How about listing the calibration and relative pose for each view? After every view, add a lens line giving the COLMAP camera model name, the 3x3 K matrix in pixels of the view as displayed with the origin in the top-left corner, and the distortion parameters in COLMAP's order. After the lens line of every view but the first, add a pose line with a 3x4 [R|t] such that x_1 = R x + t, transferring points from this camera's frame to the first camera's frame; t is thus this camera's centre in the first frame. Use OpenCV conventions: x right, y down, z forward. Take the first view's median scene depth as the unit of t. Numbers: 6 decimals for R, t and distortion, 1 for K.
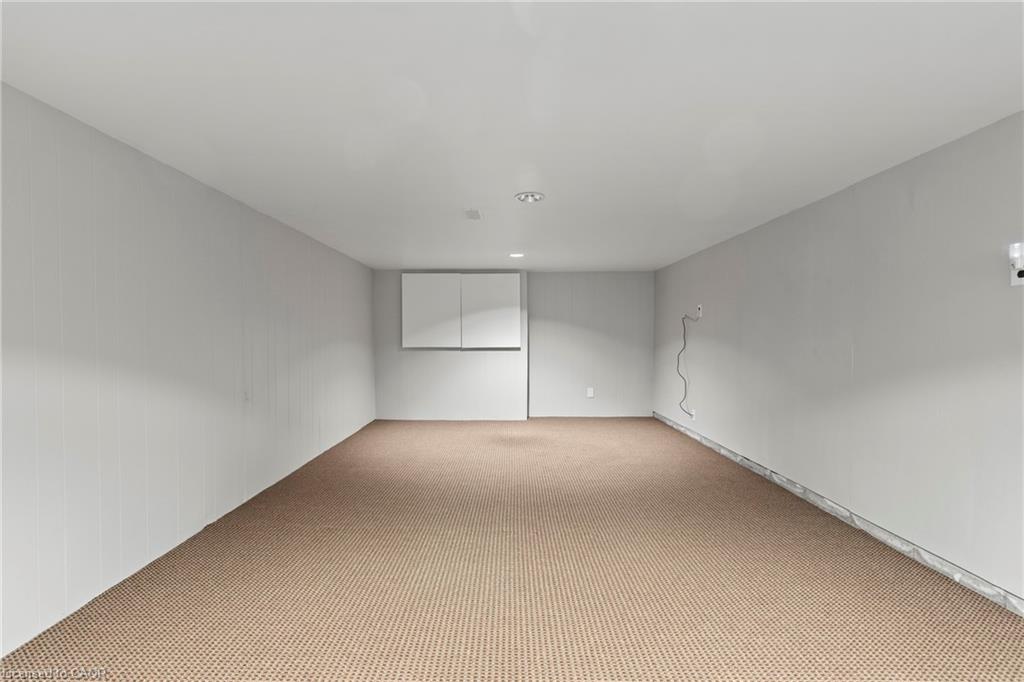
lens RADIAL K [[459.6, 0, 512.0], [0, 459.6, 341.0], [0, 0, 1]] dist [-0.000416, 0.000018]
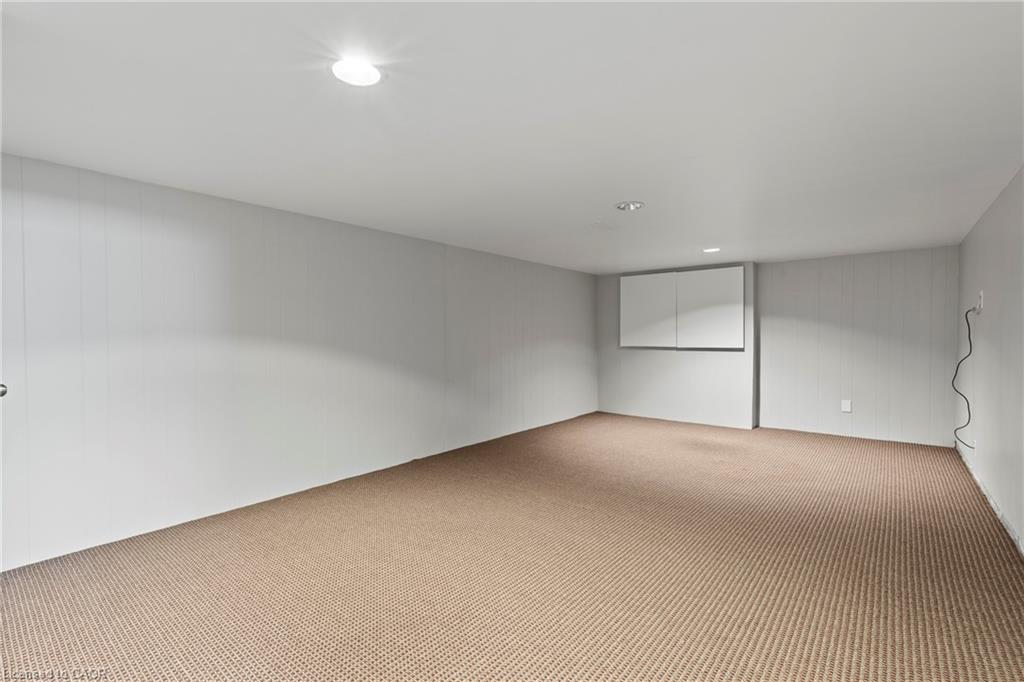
lens RADIAL K [[472.1, 0, 512.0], [0, 472.1, 341.0], [0, 0, 1]] dist [-0.000347, 0.000026]
pose [[0.774647, 0.005972, -0.632366, 0.260424], [-0.004865, 0.999982, 0.003484, -0.000887], [0.632375, 0.000378, 0.774662, -0.007346]]
